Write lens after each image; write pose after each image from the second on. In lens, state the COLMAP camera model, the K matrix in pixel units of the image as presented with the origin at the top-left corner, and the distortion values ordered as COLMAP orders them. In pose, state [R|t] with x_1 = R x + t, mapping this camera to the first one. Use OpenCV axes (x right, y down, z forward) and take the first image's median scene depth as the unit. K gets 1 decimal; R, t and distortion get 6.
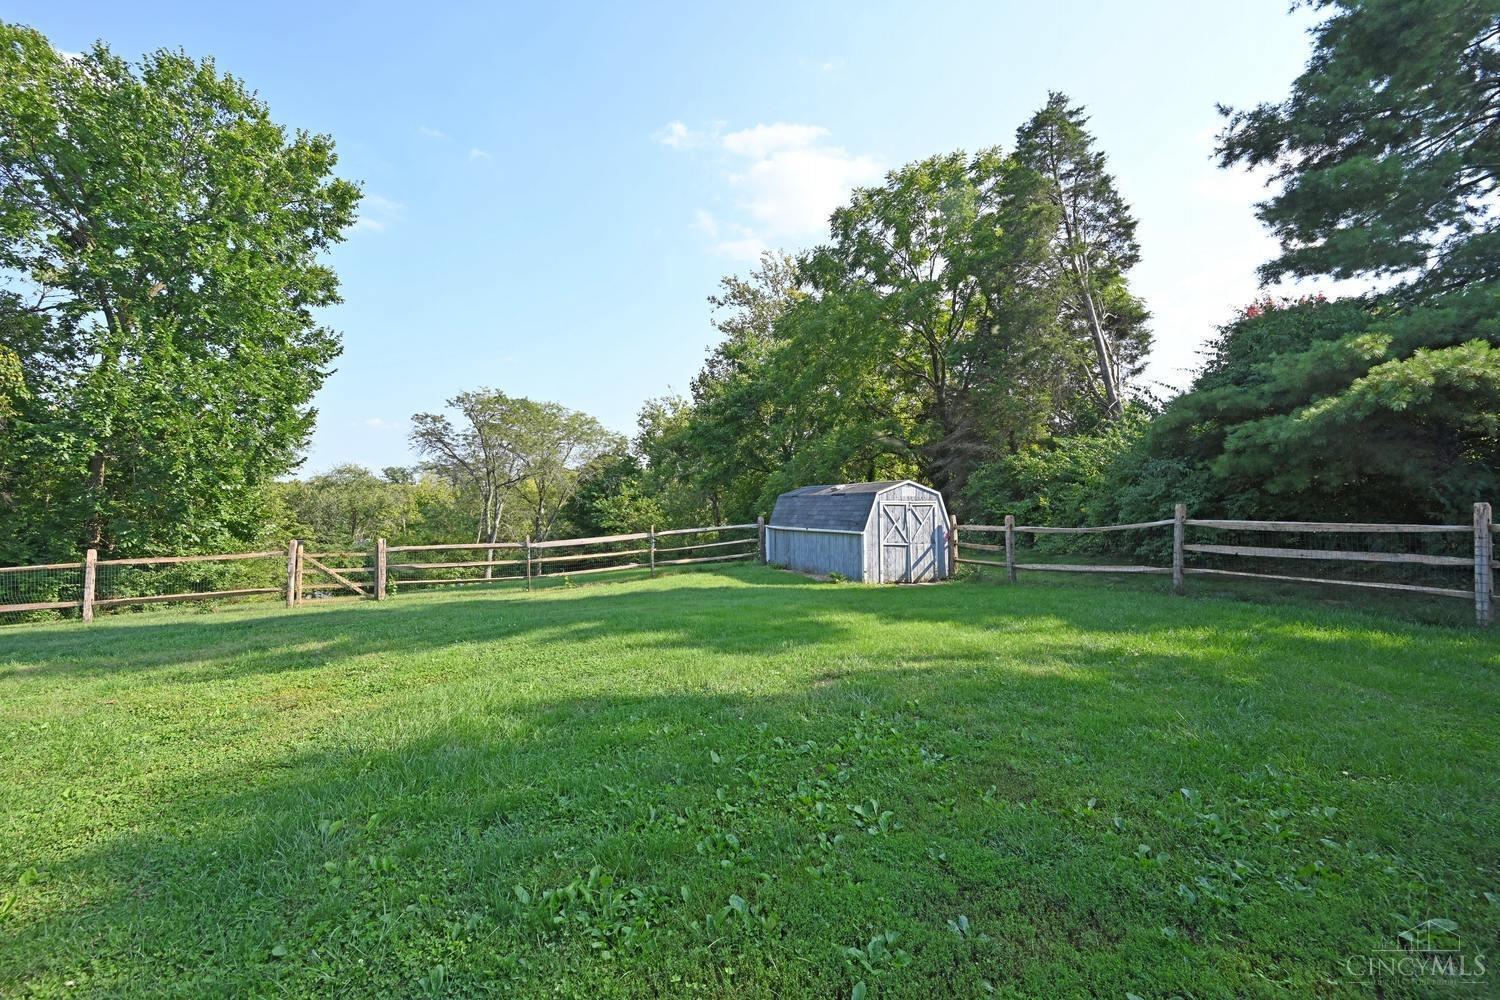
lens RADIAL K [[589.2, 0, 755.1], [0, 589.2, 497.9], [0, 0, 1]] dist [-0.002078, 0.000579]
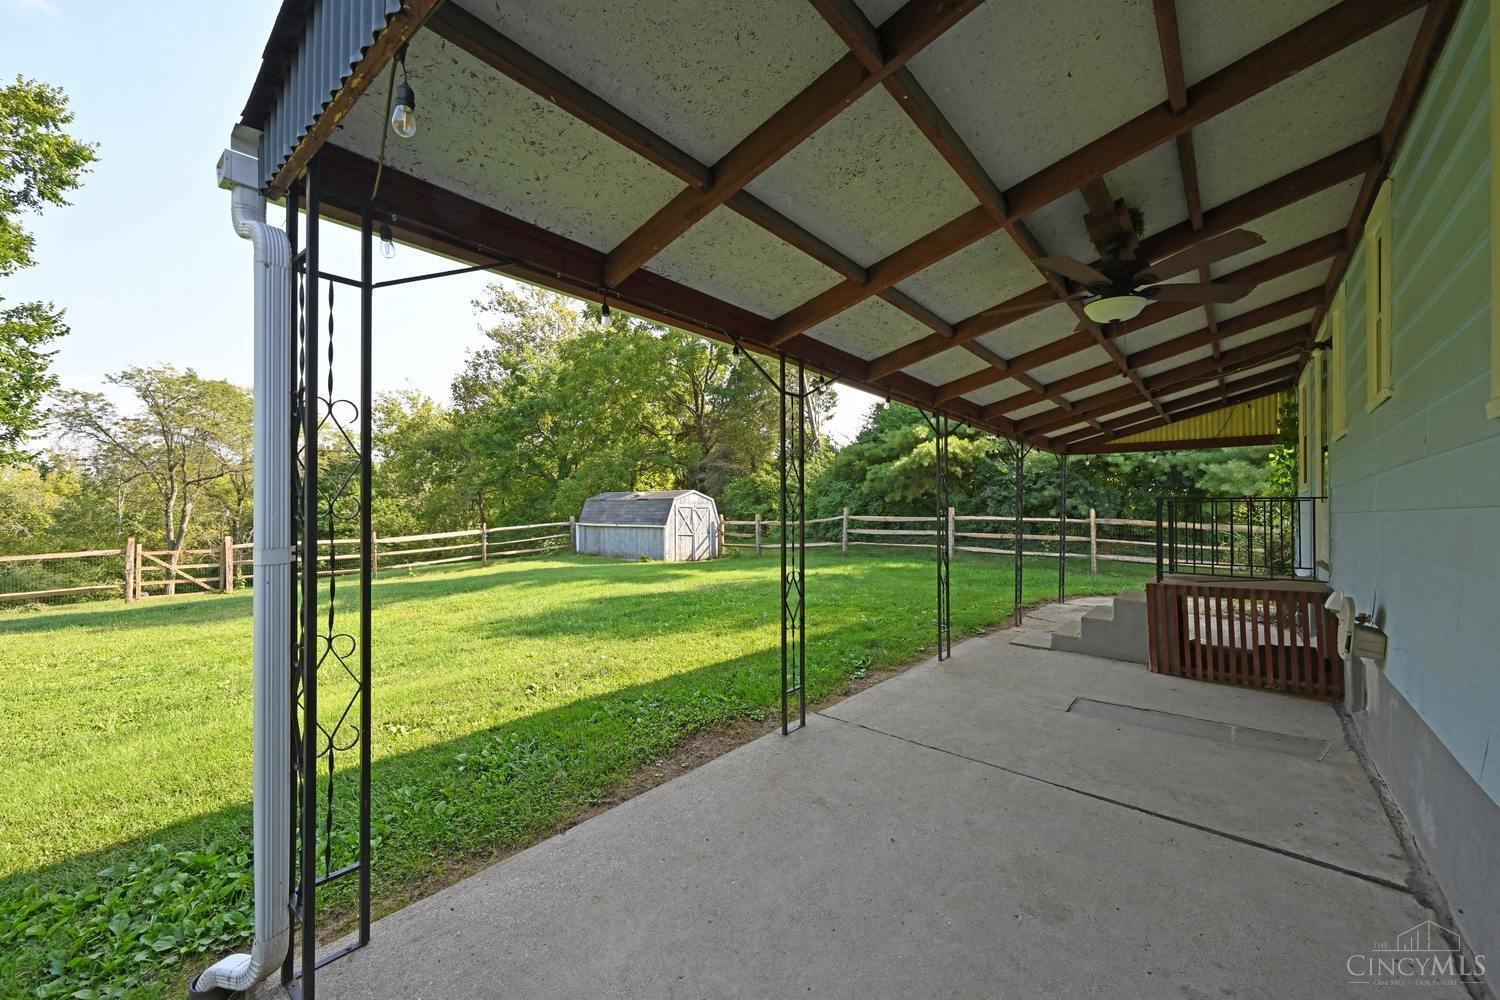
lens RADIAL K [[589.2, 0, 749.2], [0, 589.2, 503.2], [0, 0, 1]] dist [-0.002078, 0.000579]
pose [[0.906297, 0.007633, 0.422572, -0.195075], [-0.009688, 0.999949, 0.002714, -0.002896], [-0.422529, -0.006553, 0.906326, -0.318653]]
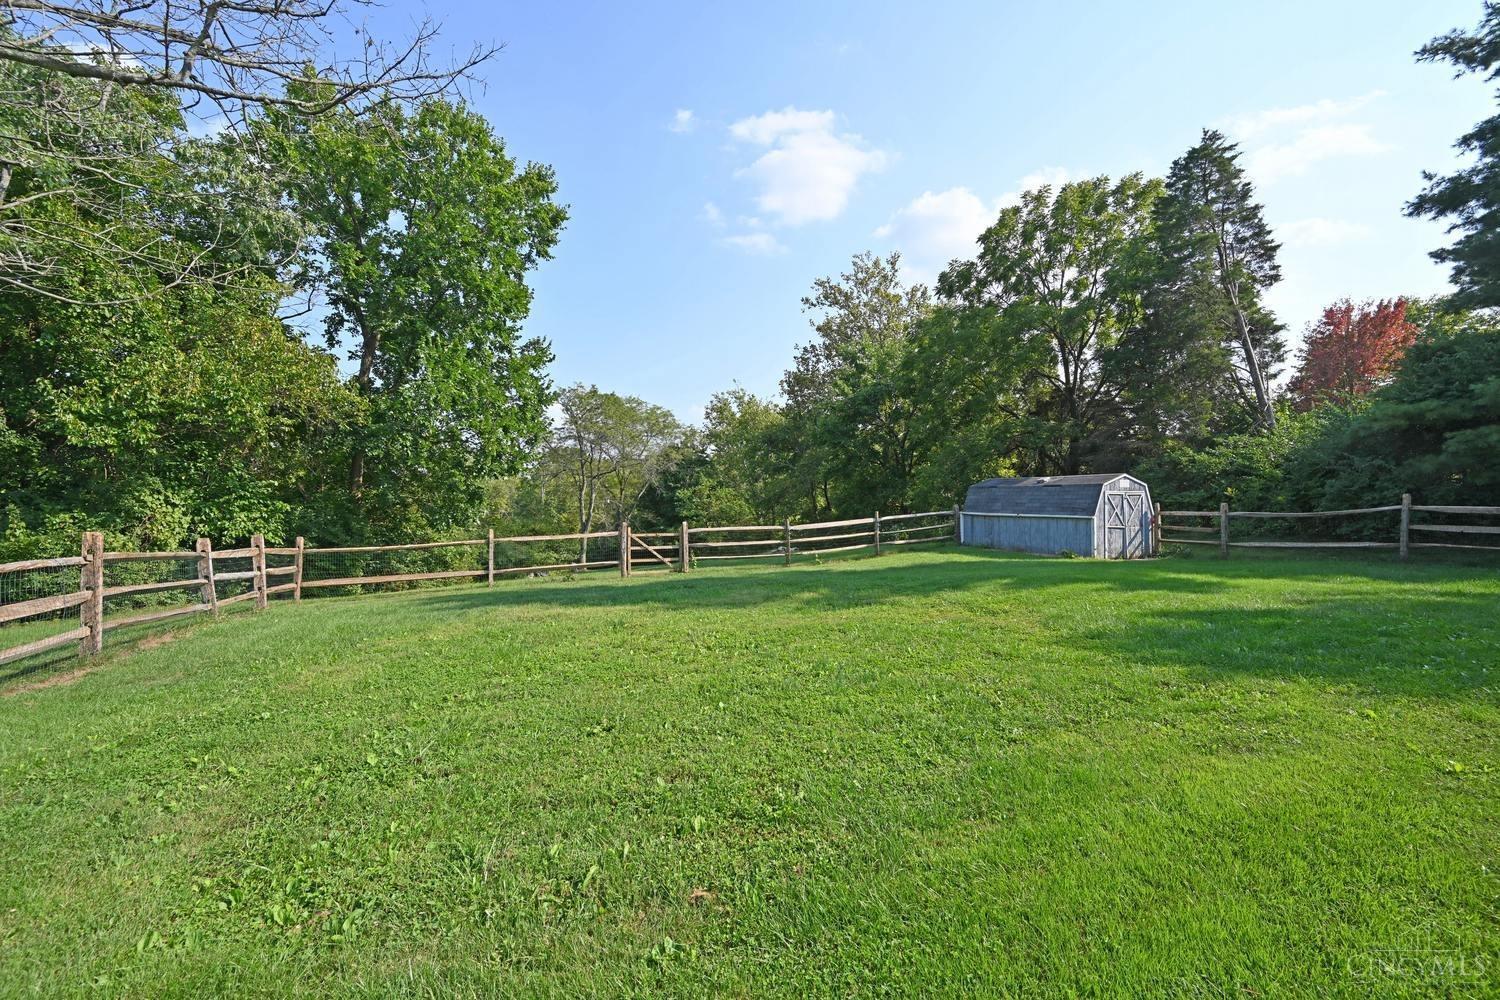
lens RADIAL K [[589.2, 0, 758.5], [0, 589.2, 499.8], [0, 0, 1]] dist [-0.002078, 0.000579]
pose [[0.999981, 0.001494, -0.006008, -0.408373], [-0.001379, 0.999816, 0.019109, 0.000968], [0.006035, -0.019100, 0.999799, -0.175028]]
